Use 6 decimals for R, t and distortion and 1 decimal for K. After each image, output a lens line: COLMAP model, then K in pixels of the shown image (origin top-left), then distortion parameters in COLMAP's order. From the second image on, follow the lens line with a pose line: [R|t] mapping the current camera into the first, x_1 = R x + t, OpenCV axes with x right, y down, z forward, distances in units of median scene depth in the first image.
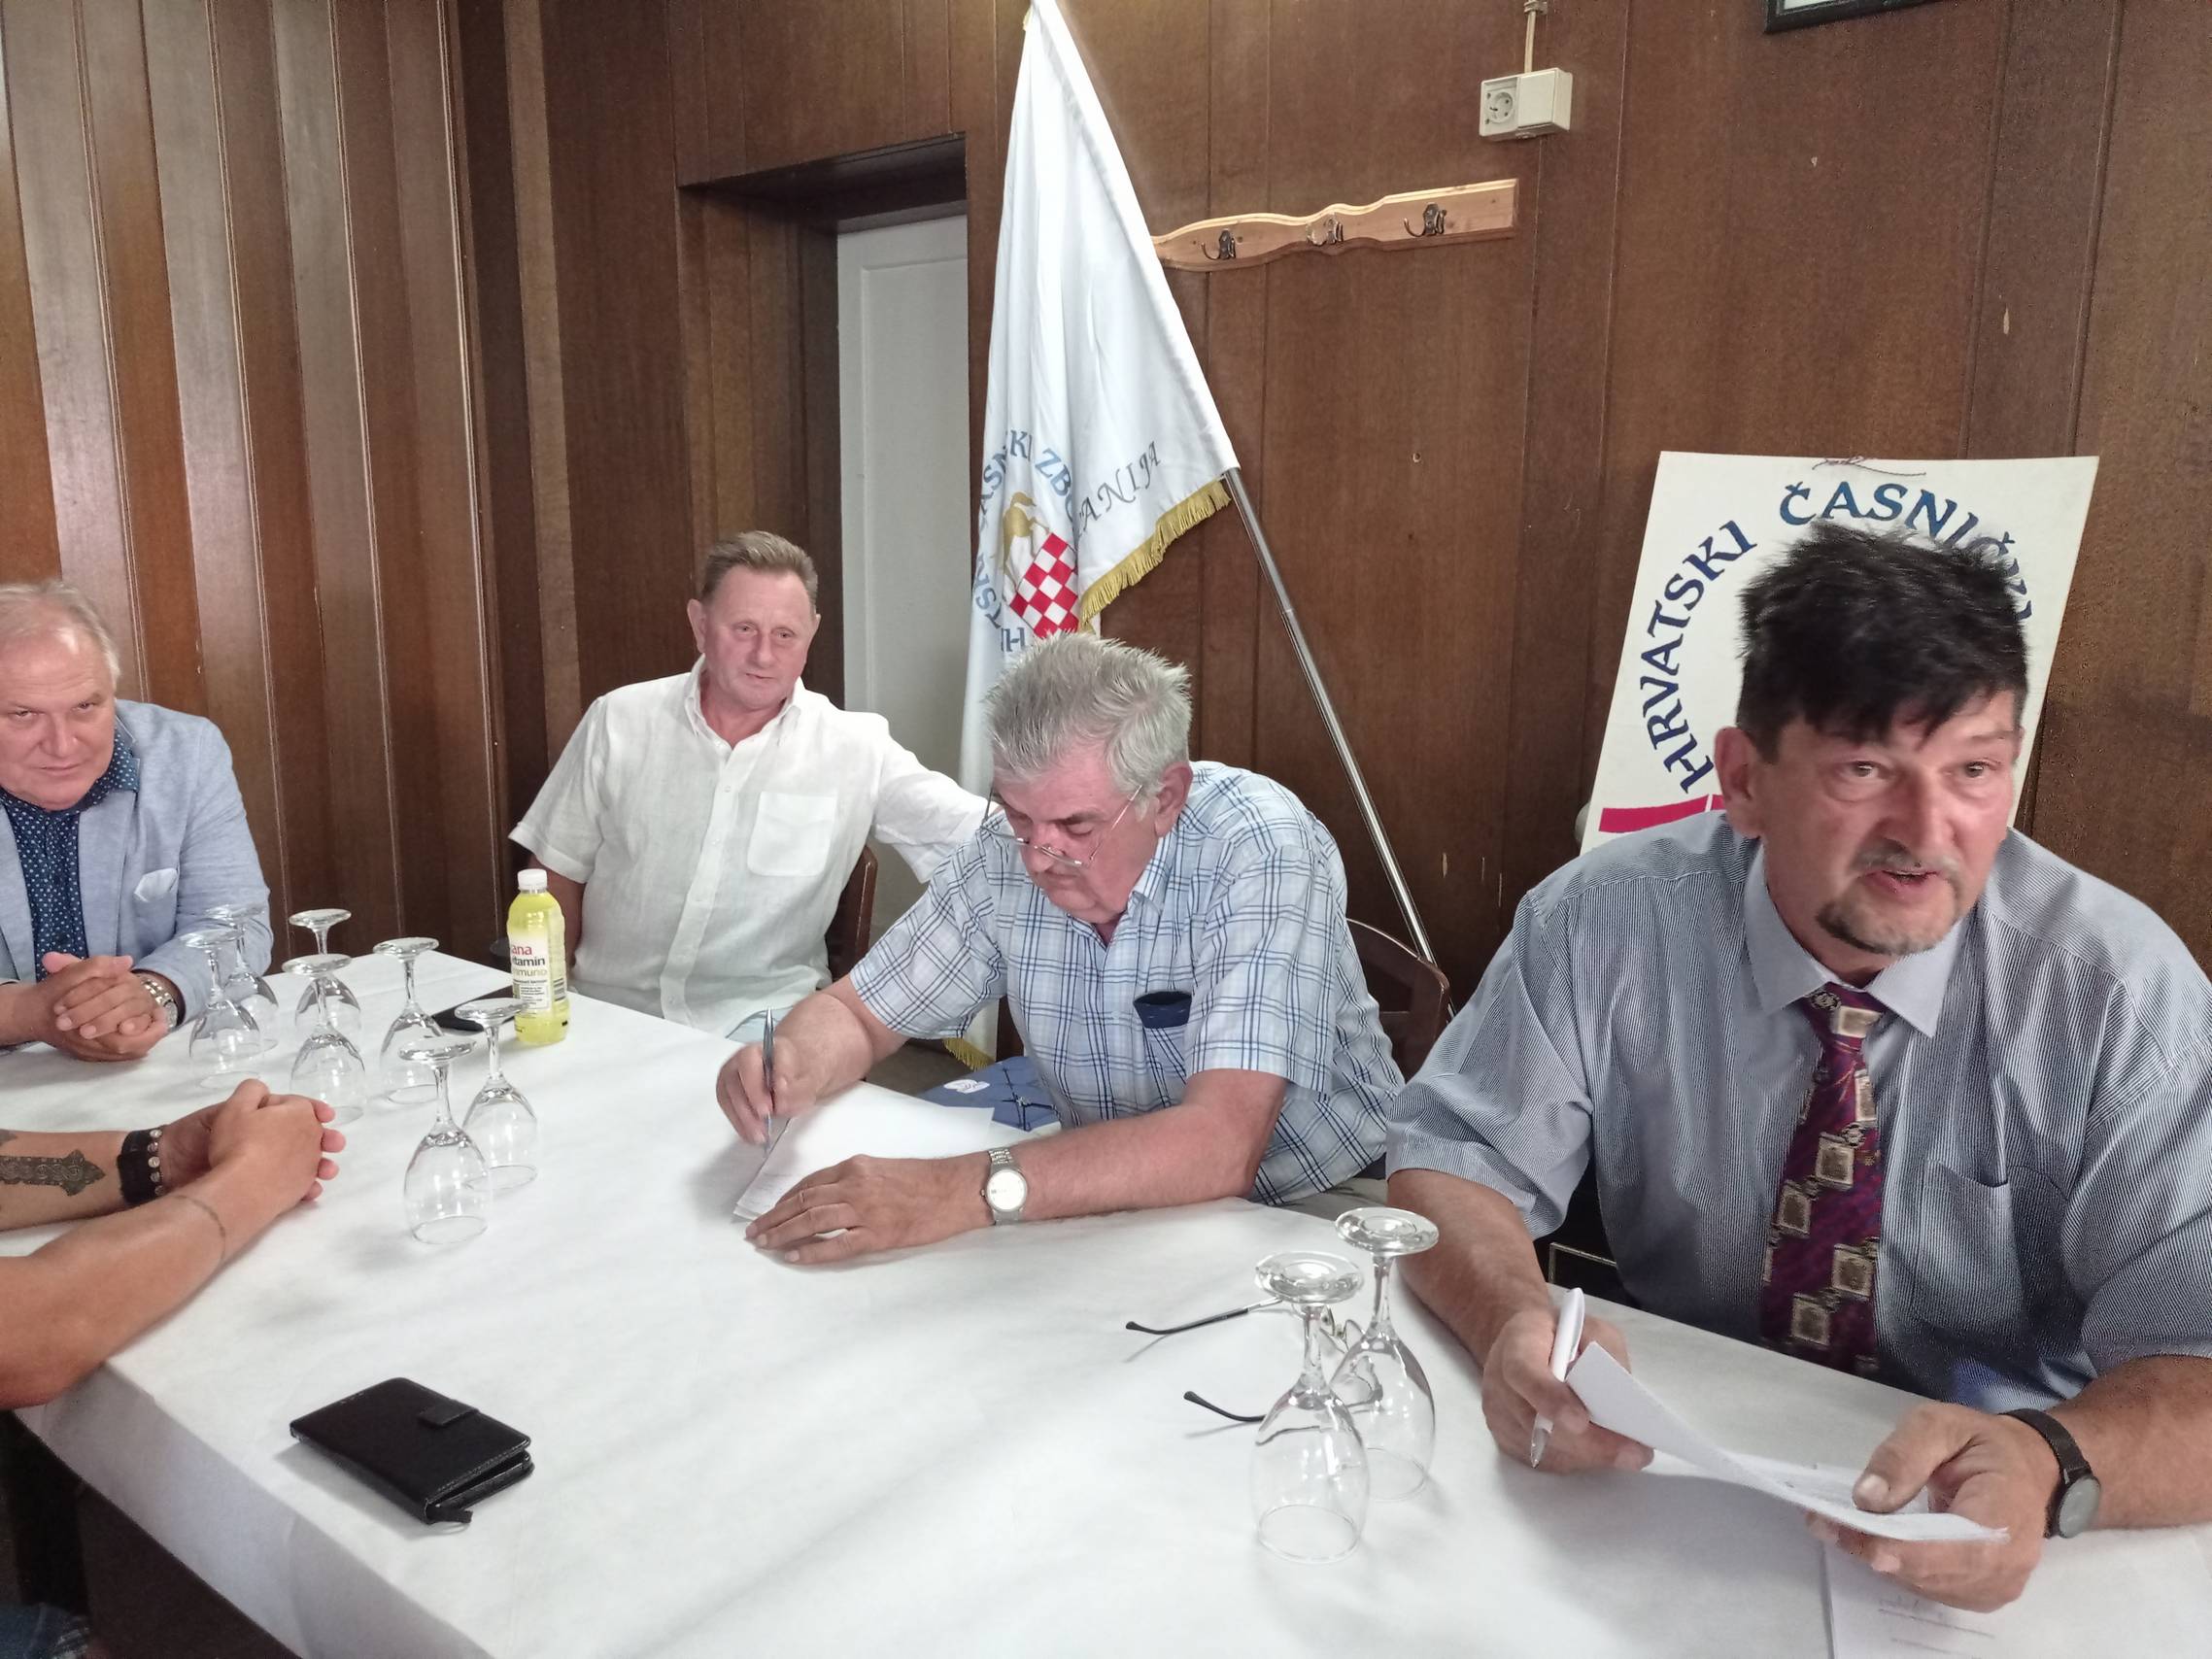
lens RADIAL K [[1637.9, 0, 1106.0], [0, 1637.9, 829.5], [0, 0, 1]] dist [0.032417, -0.033890]
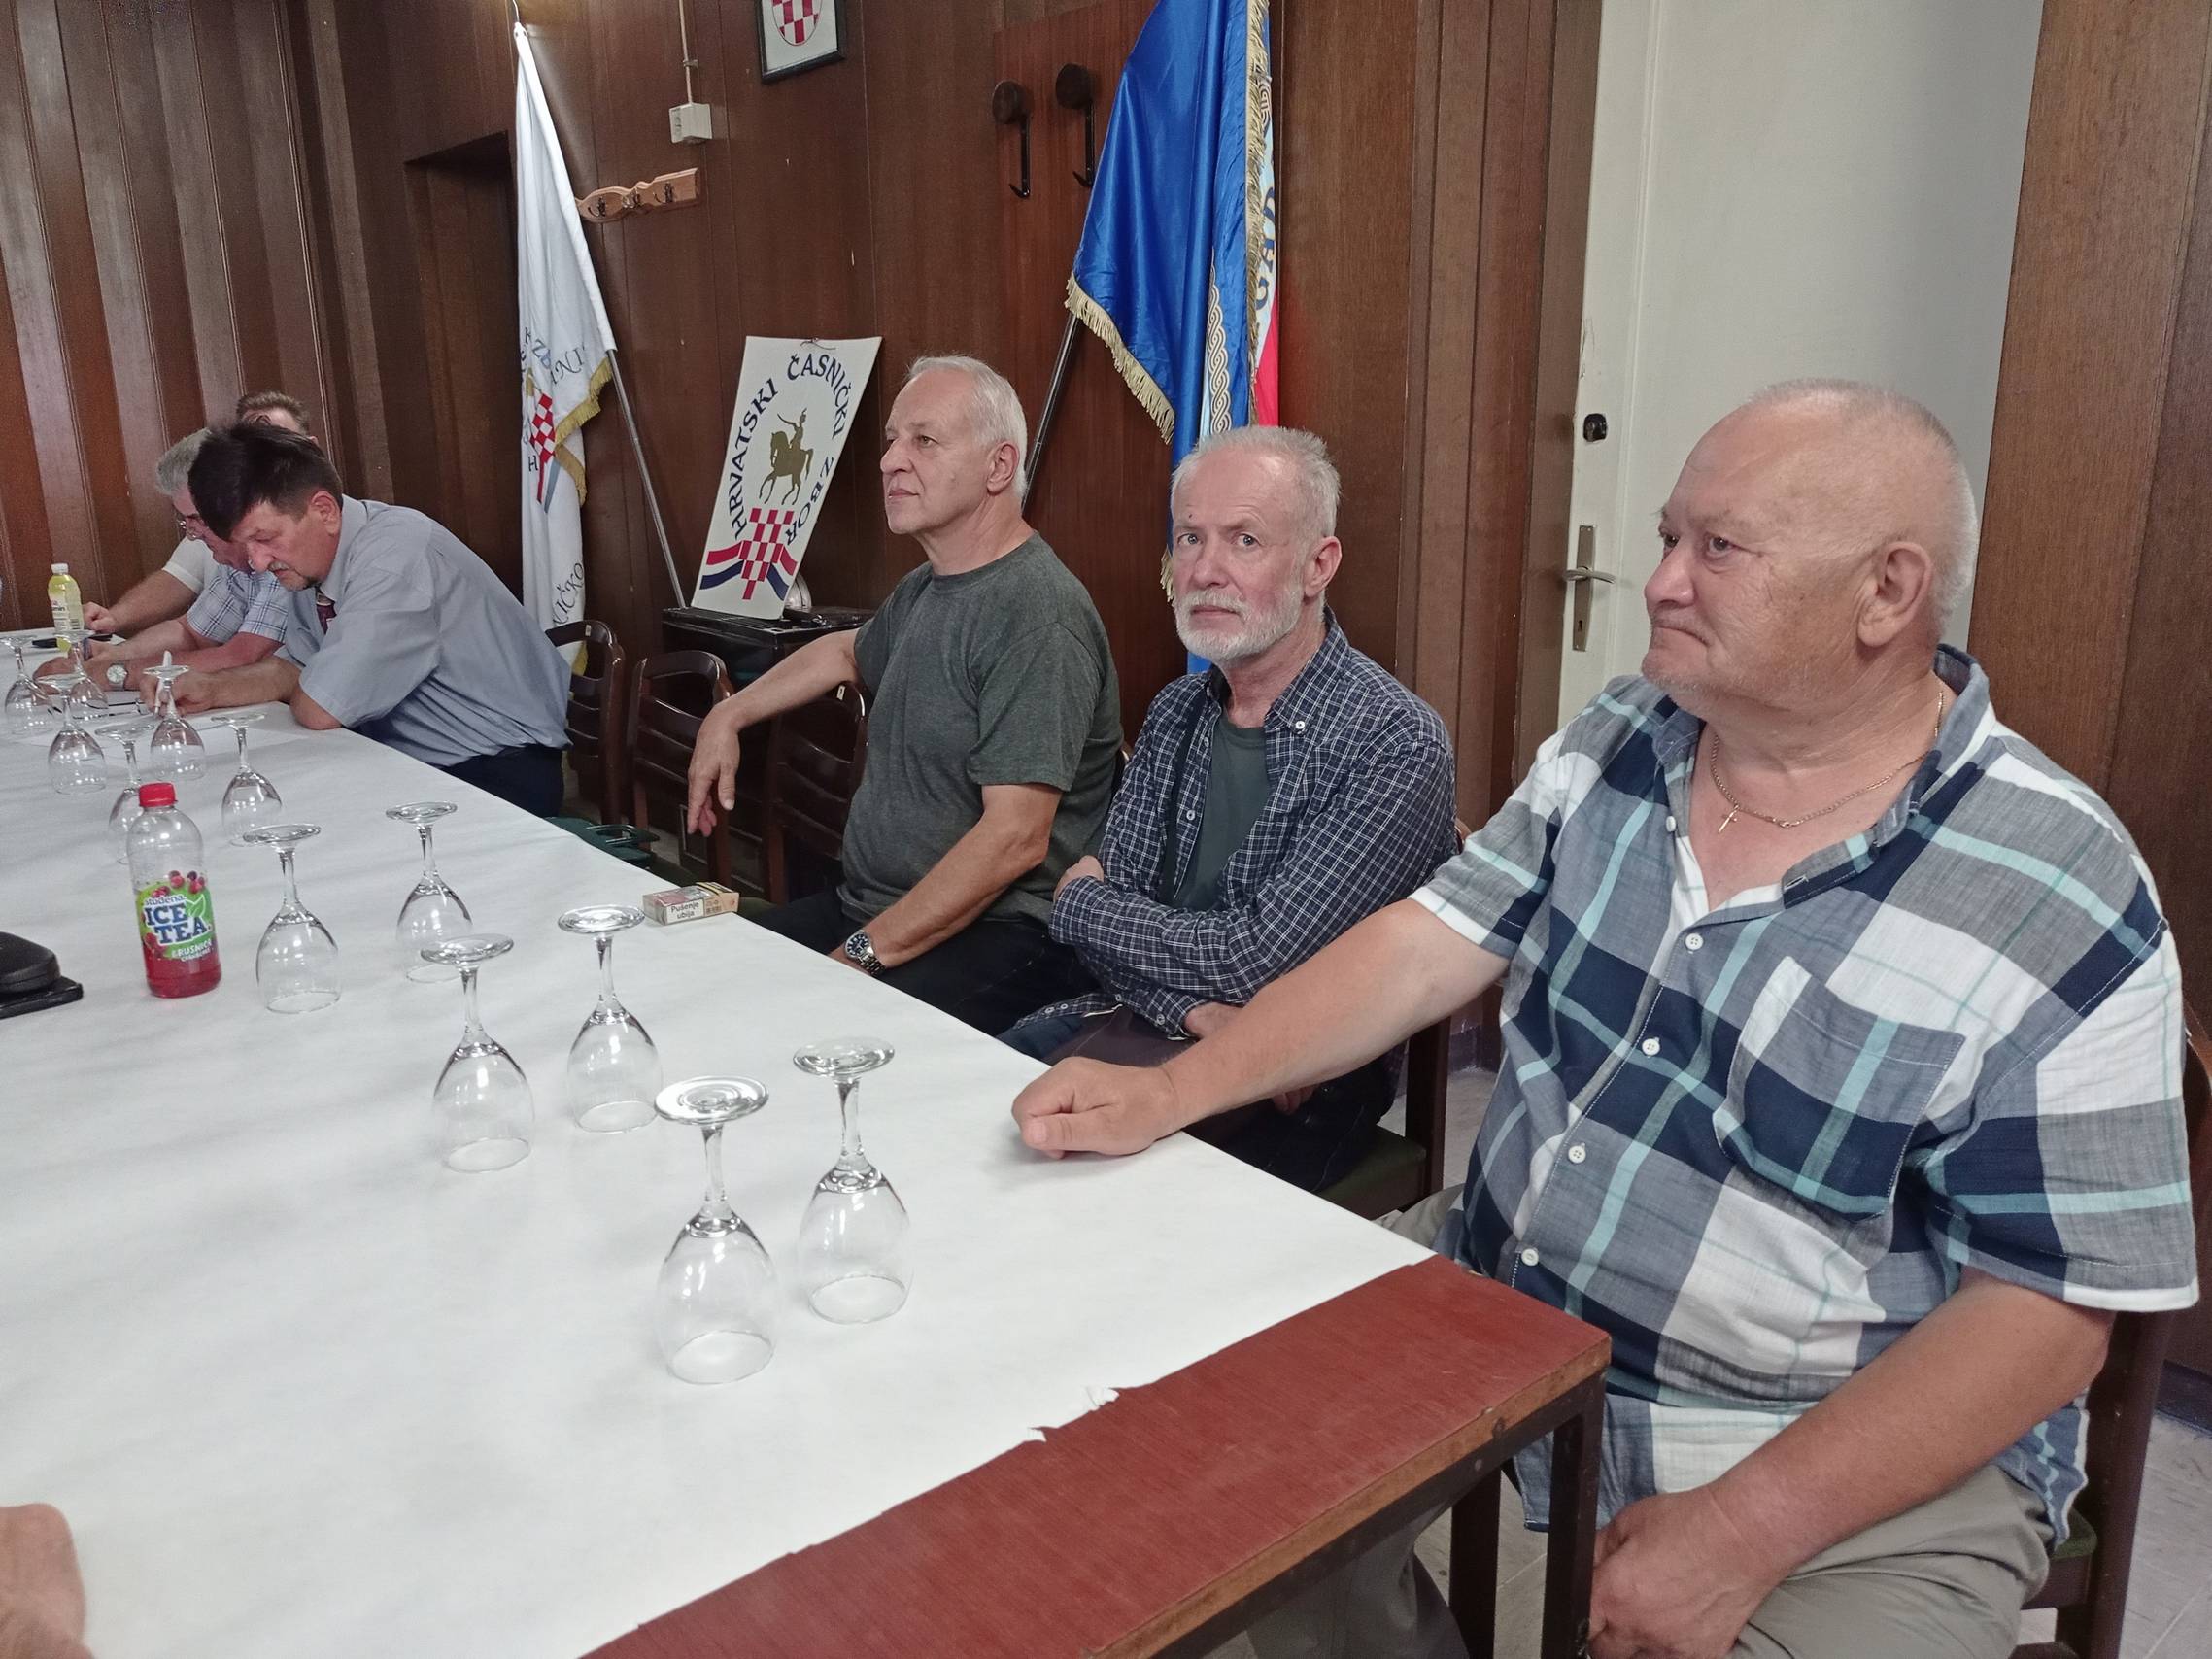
lens RADIAL K [[1637.9, 0, 1106.0], [0, 1637.9, 829.5], [0, 0, 1]] dist [0.032417, -0.033890]
pose [[0.984310, 0.029228, -0.174010, 0.923301], [-0.016847, 0.997247, 0.072206, 0.132247], [0.175641, -0.068142, 0.982093, -0.565128]]
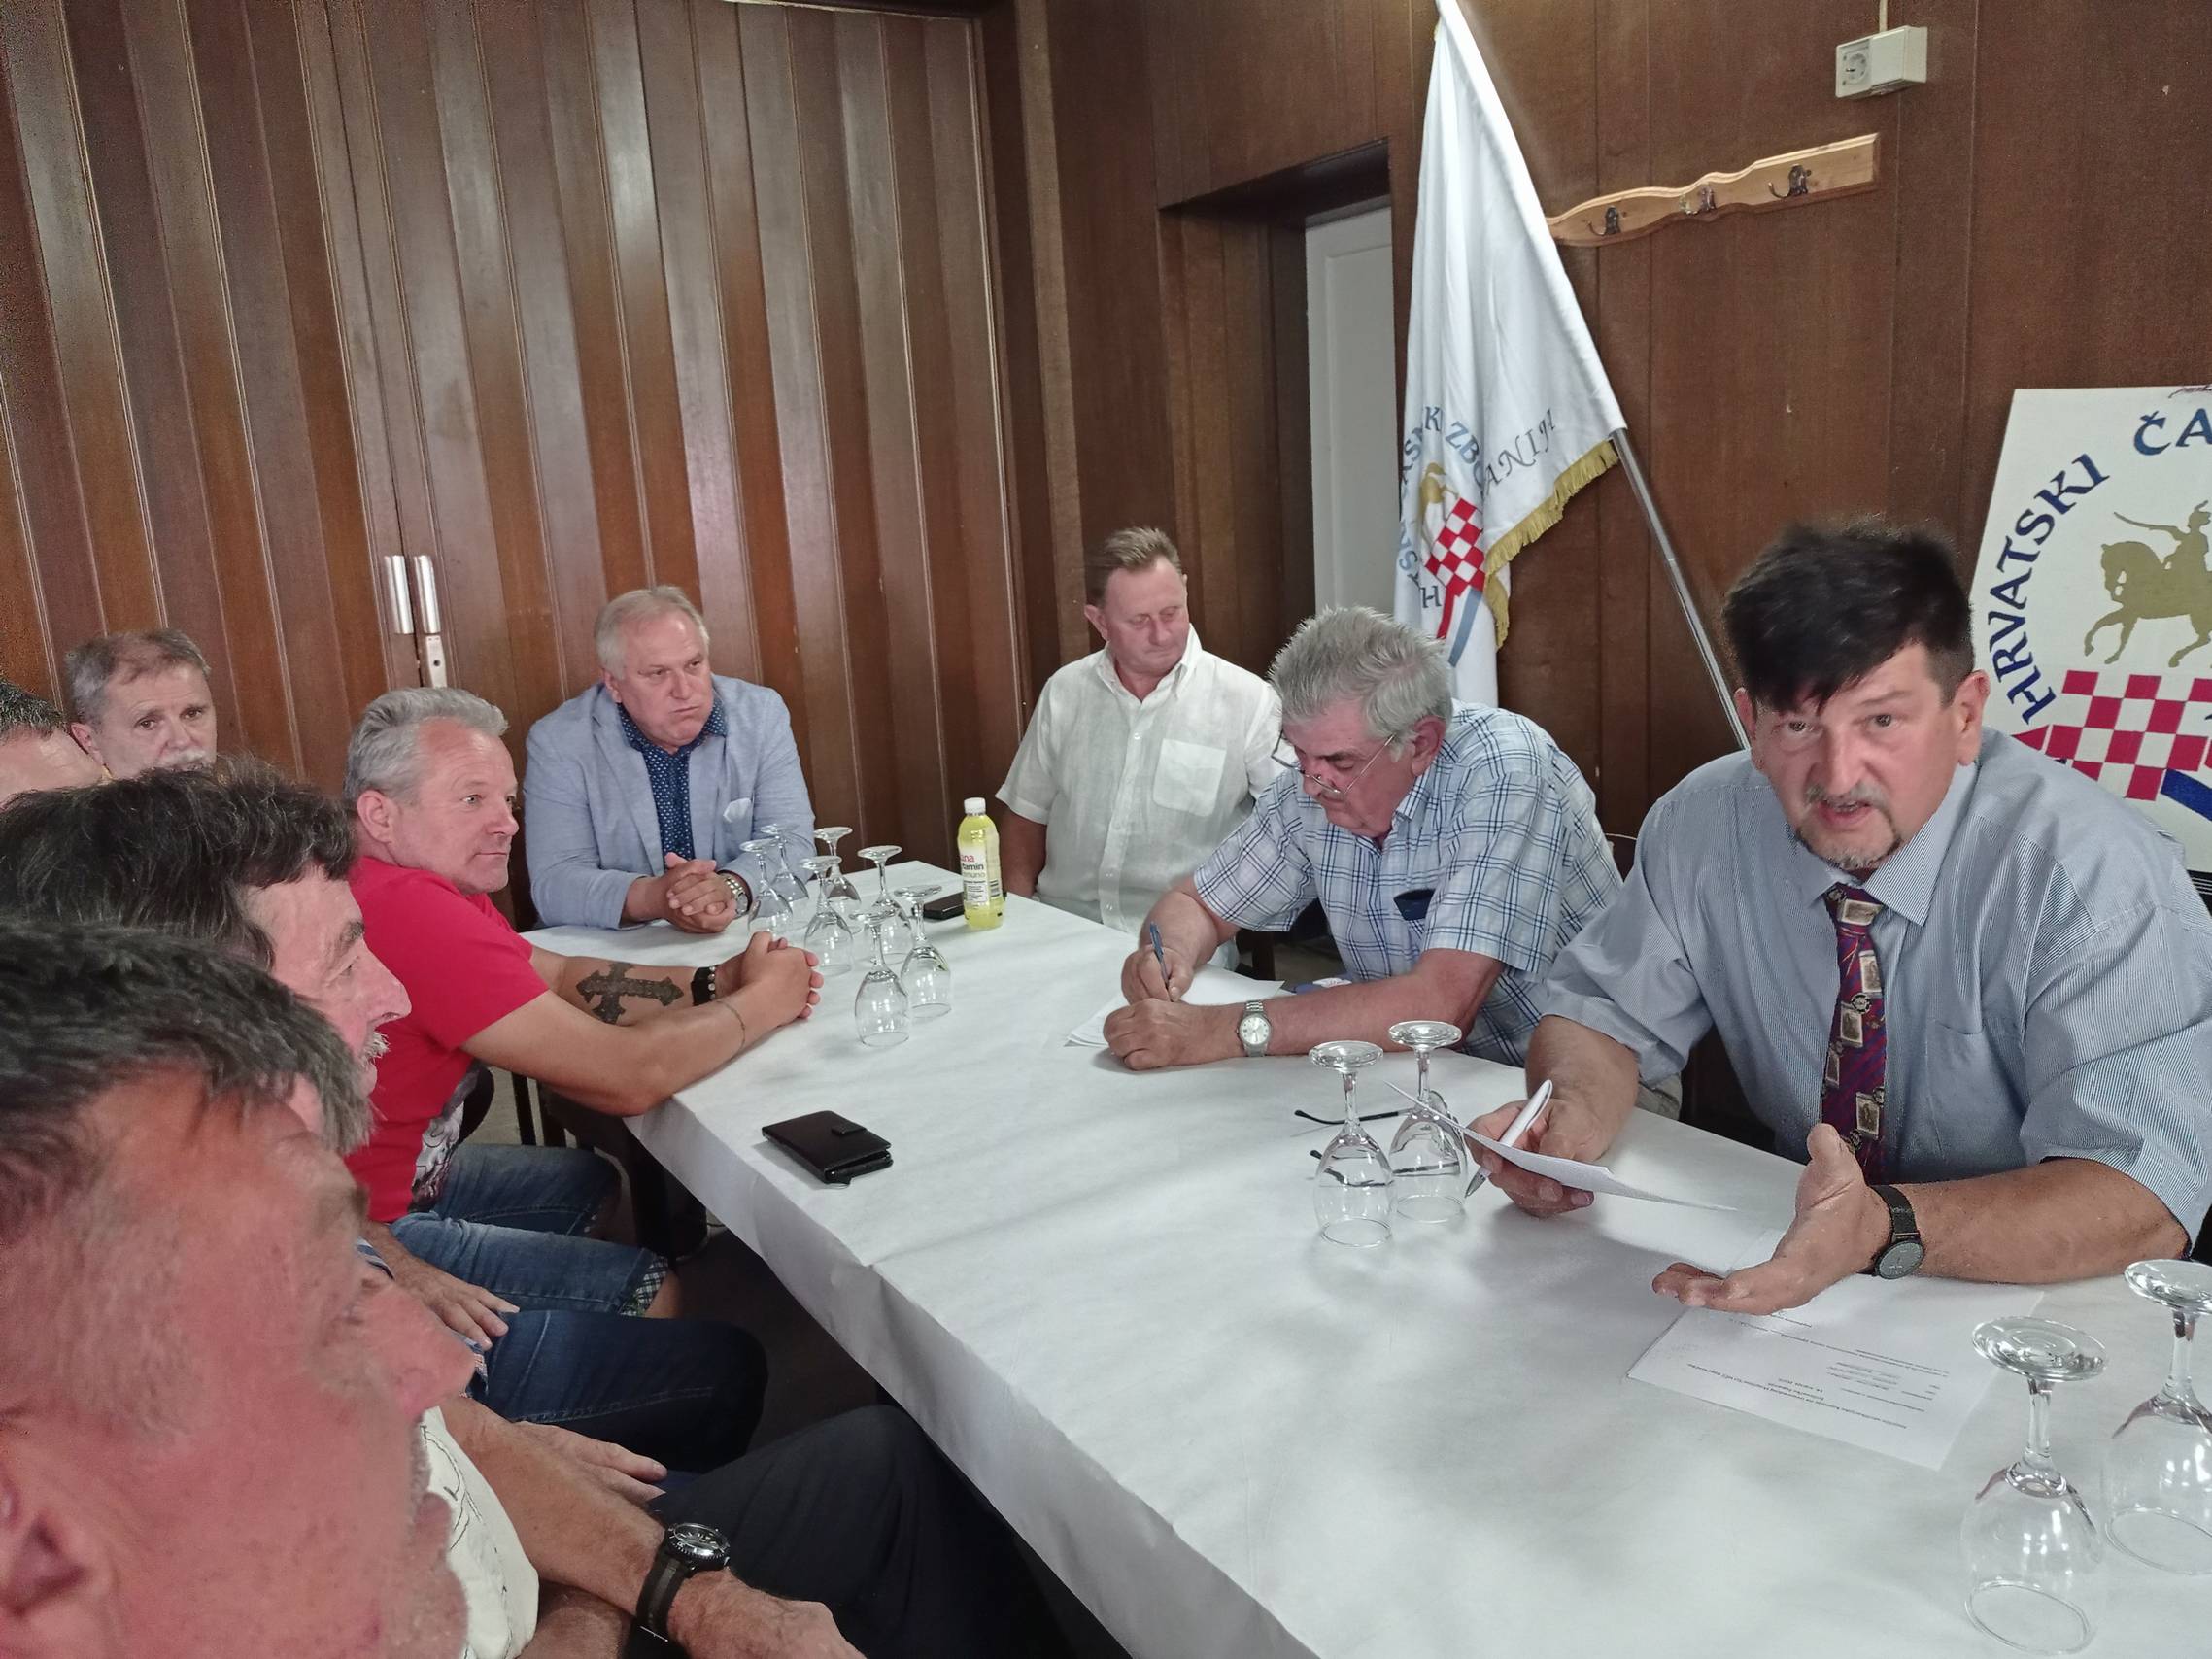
lens RADIAL K [[1677.1, 0, 1106.0], [0, 1677.1, 829.5], [0, 0, 1]] dist [0.011492, -0.008937]
pose [[0.939286, 0.002906, -0.343124, 0.153218], [0.006684, 0.999619, 0.026762, 0.010565], [0.343071, -0.027430, 0.938909, -0.166619]]
